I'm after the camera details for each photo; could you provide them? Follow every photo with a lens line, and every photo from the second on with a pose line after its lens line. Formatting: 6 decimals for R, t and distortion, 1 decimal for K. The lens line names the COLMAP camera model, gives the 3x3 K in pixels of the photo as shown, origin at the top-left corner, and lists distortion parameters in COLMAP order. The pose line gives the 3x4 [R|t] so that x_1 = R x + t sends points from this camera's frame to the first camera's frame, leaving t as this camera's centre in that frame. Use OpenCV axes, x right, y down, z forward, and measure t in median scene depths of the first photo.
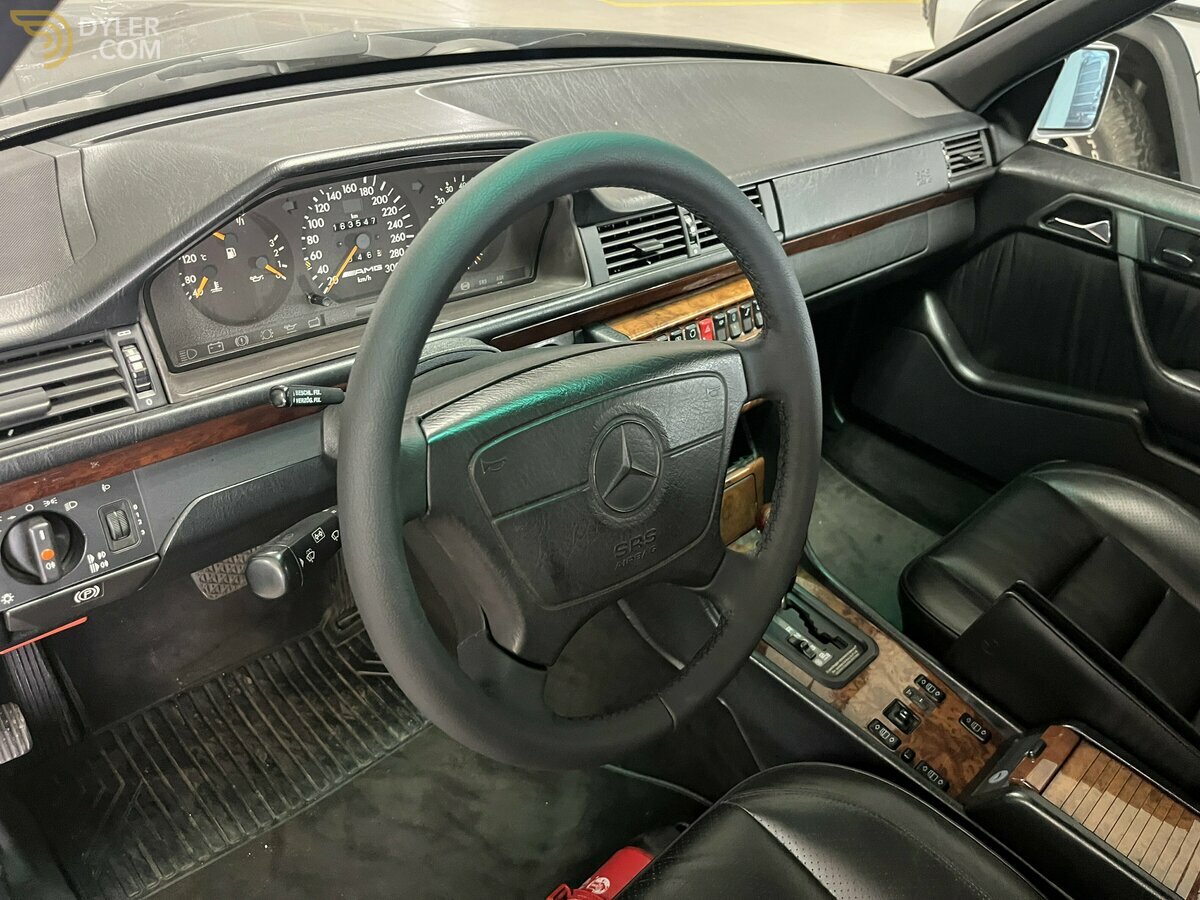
lens RADIAL K [[920.4, 0, 604.5], [0, 920.4, 454.3], [0, 0, 1]] dist [0.055568, -0.103775]
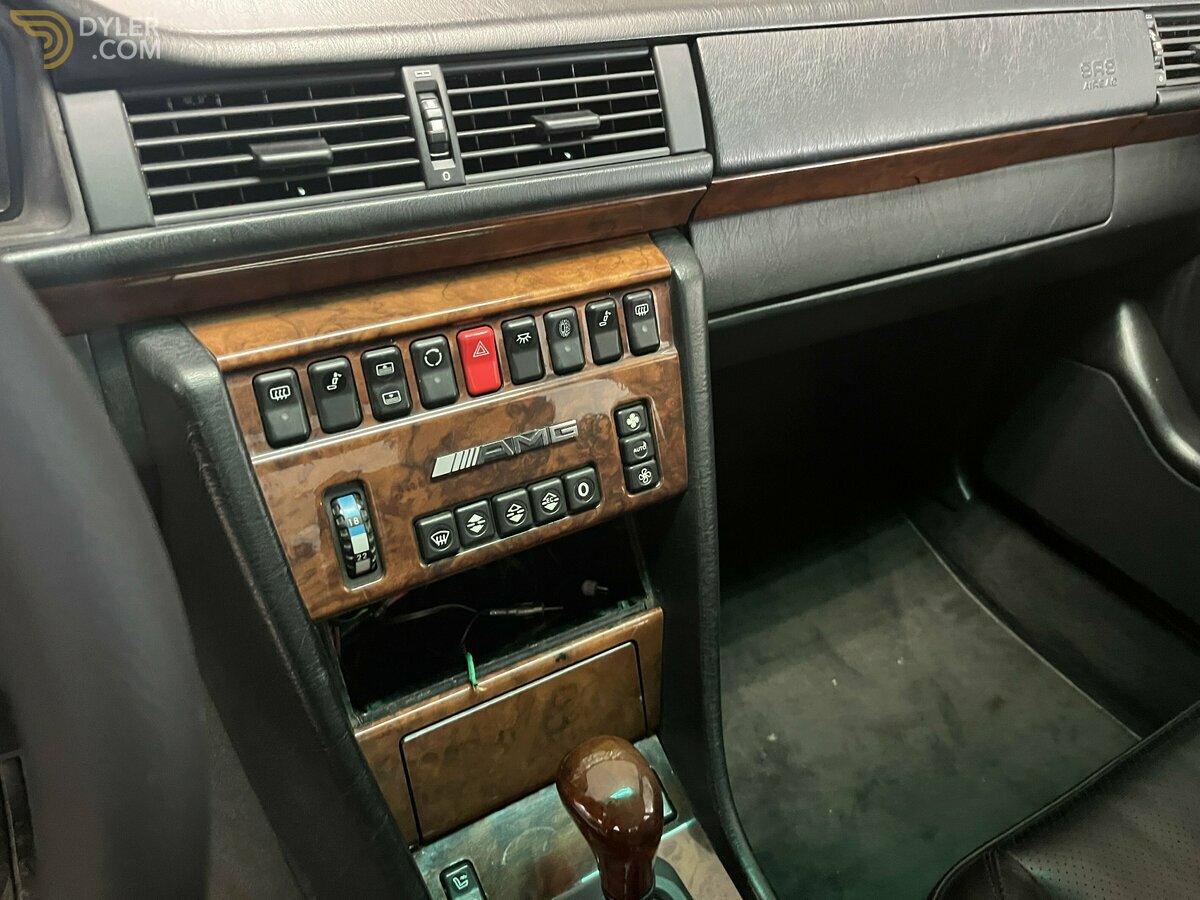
lens RADIAL K [[914.6, 0, 600.0], [0, 914.6, 450.0], [0, 0, 1]] dist [0.033620, -0.102769]
pose [[0.963857, 0.103858, -0.245343, 0.224578], [-0.099484, 0.994581, 0.030188, -0.083718], [0.247148, -0.004689, 0.968966, 0.452485]]
